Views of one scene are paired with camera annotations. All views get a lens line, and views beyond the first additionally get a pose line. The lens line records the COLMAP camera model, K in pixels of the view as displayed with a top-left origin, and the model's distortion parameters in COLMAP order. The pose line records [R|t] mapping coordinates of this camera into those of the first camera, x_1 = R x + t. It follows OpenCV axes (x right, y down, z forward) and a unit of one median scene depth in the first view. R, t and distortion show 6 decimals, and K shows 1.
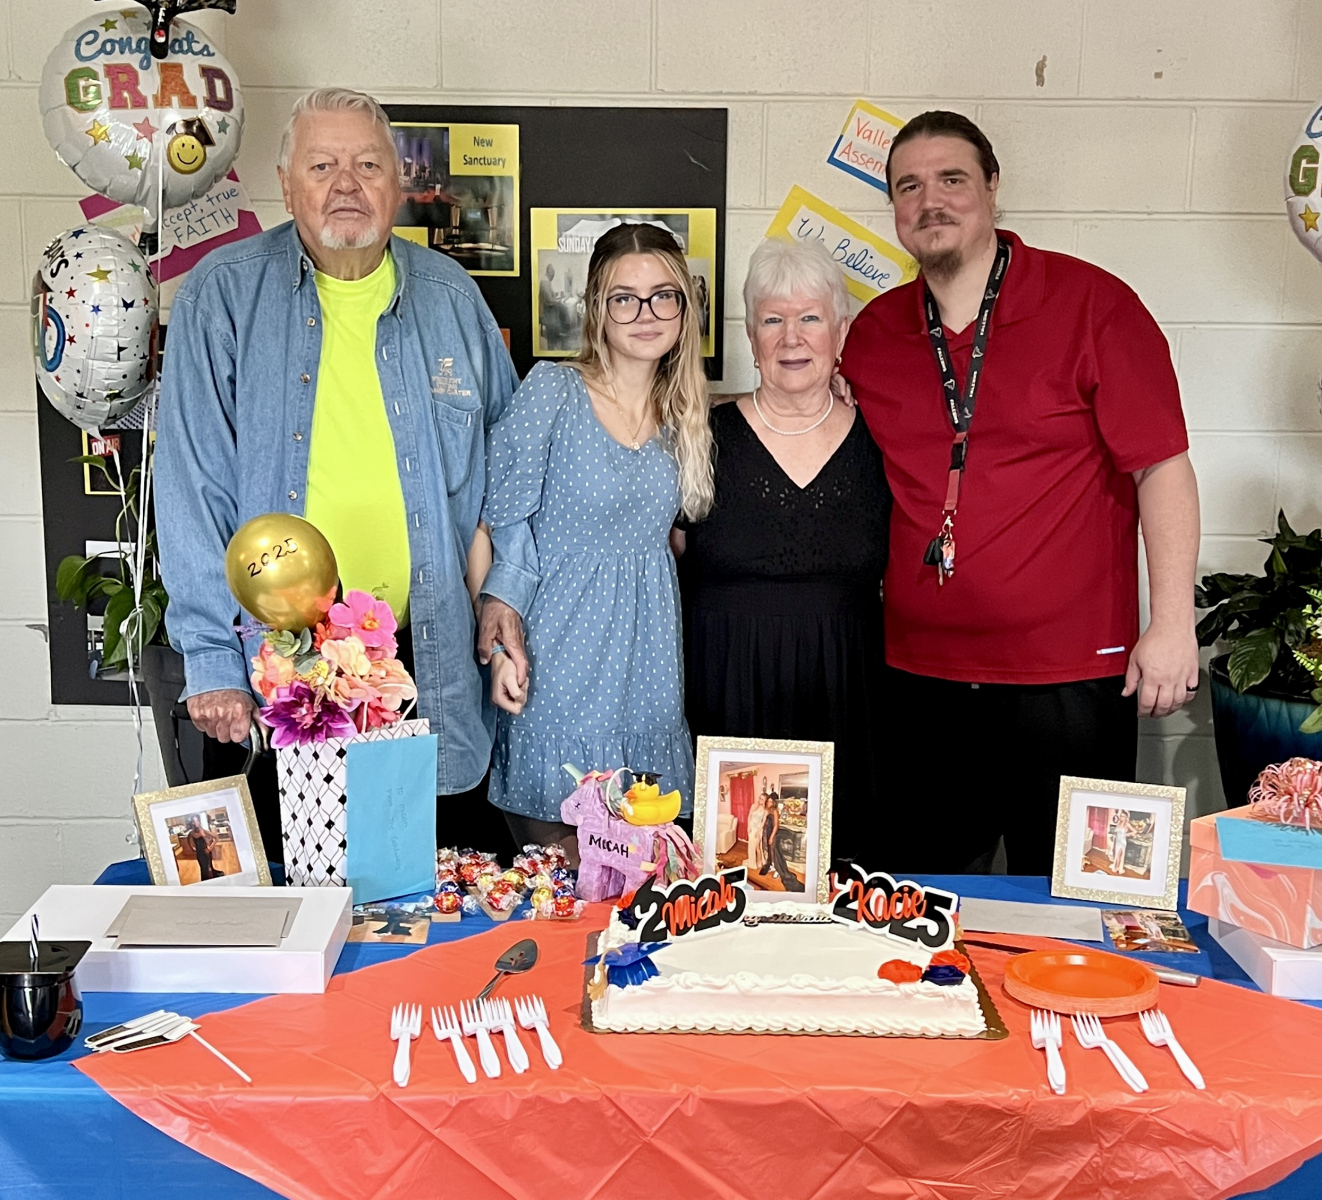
lens RADIAL K [[1957.0, 0, 661.5], [0, 1957.0, 652.2], [0, 0, 1]] dist [0.251010, -0.931528]
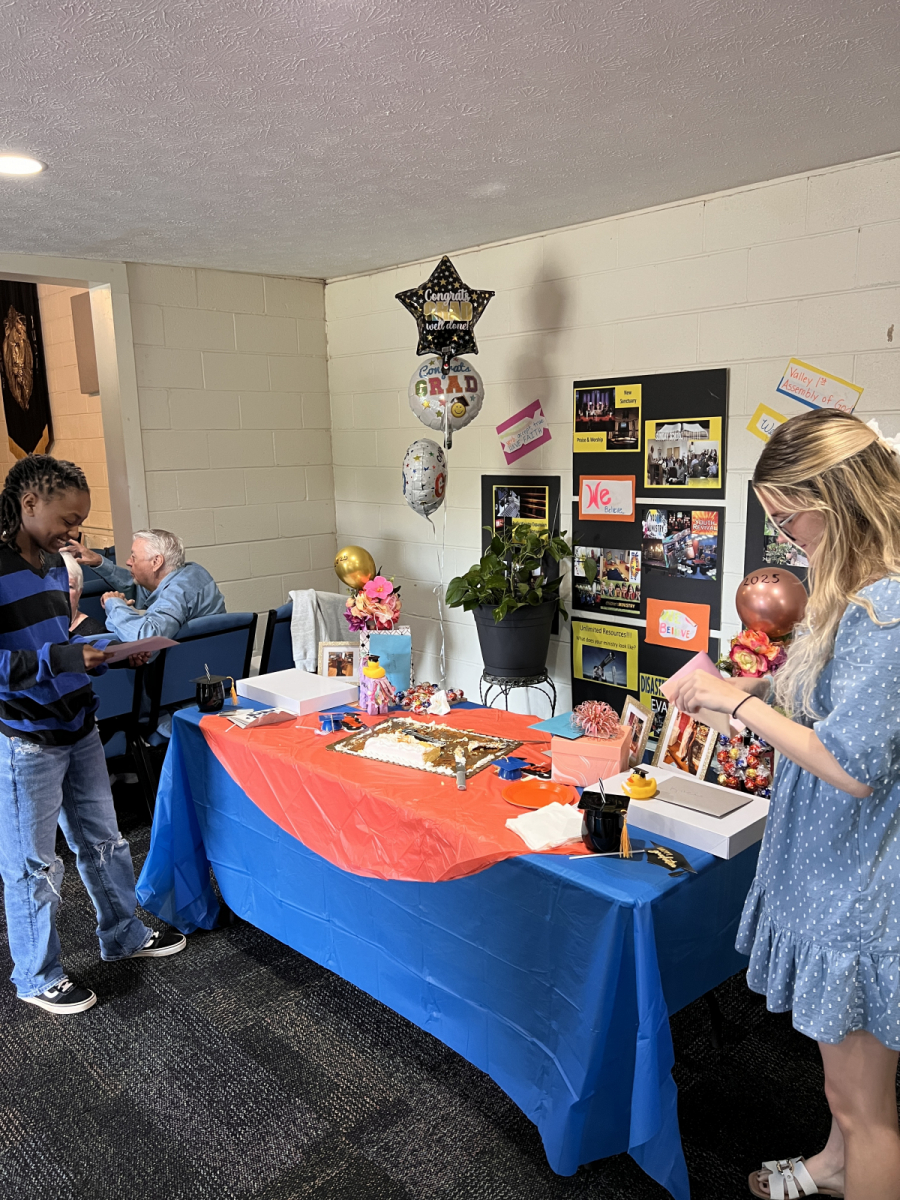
lens RADIAL K [[907.5, 0, 450.0], [0, 907.5, 600.0], [0, 0, 1]] dist [0.197388, -0.515438]
pose [[0.696049, 0.098506, -0.711205, 0.777554], [-0.114342, 0.993110, 0.025646, -0.041601], [0.708832, 0.063470, 0.702516, 0.209018]]
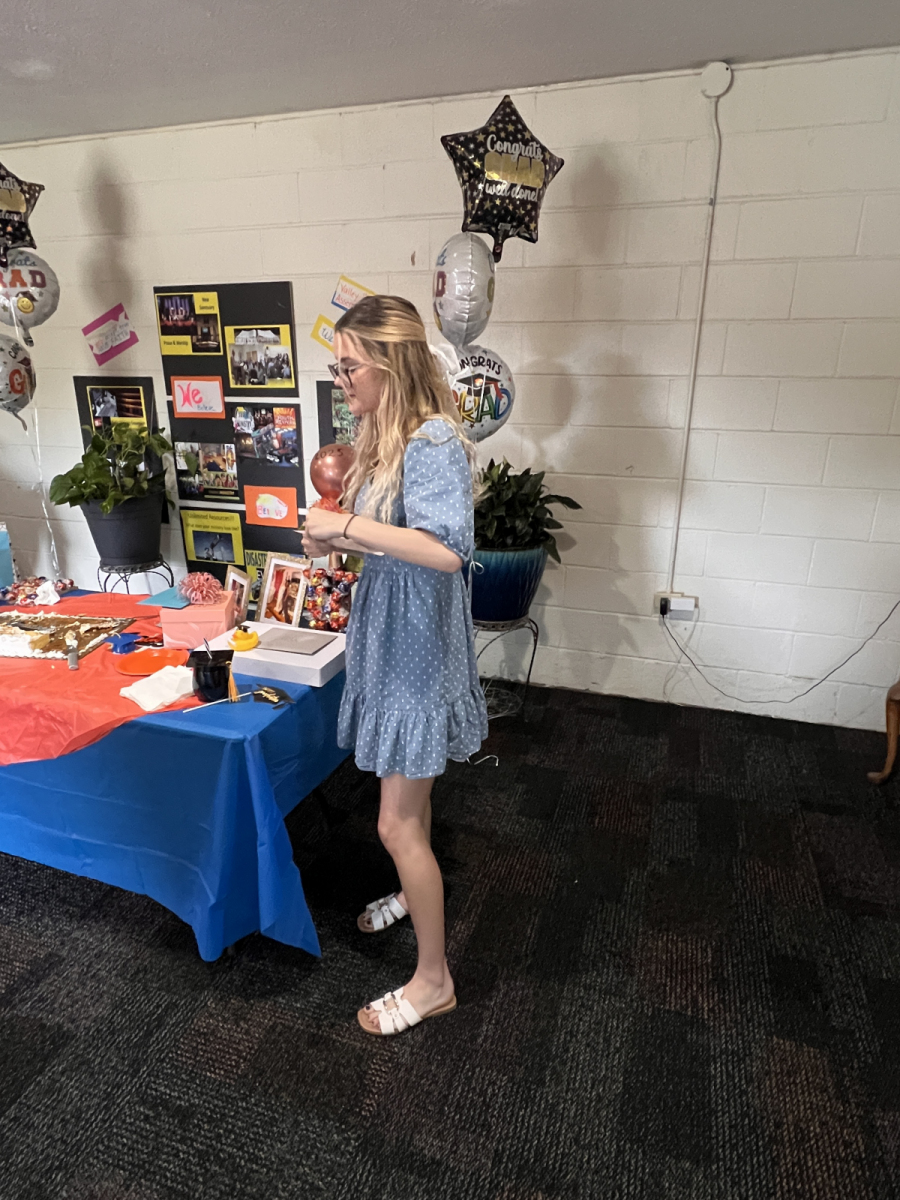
lens RADIAL K [[719.5, 0, 451.3], [0, 719.5, 606.1], [0, 0, 1]] dist [0.002015, -0.001853]
pose [[0.948645, 0.092416, -0.302542, 0.751144], [-0.053635, 0.989517, 0.134085, -0.019772], [0.311762, -0.110972, 0.943658, 0.289124]]
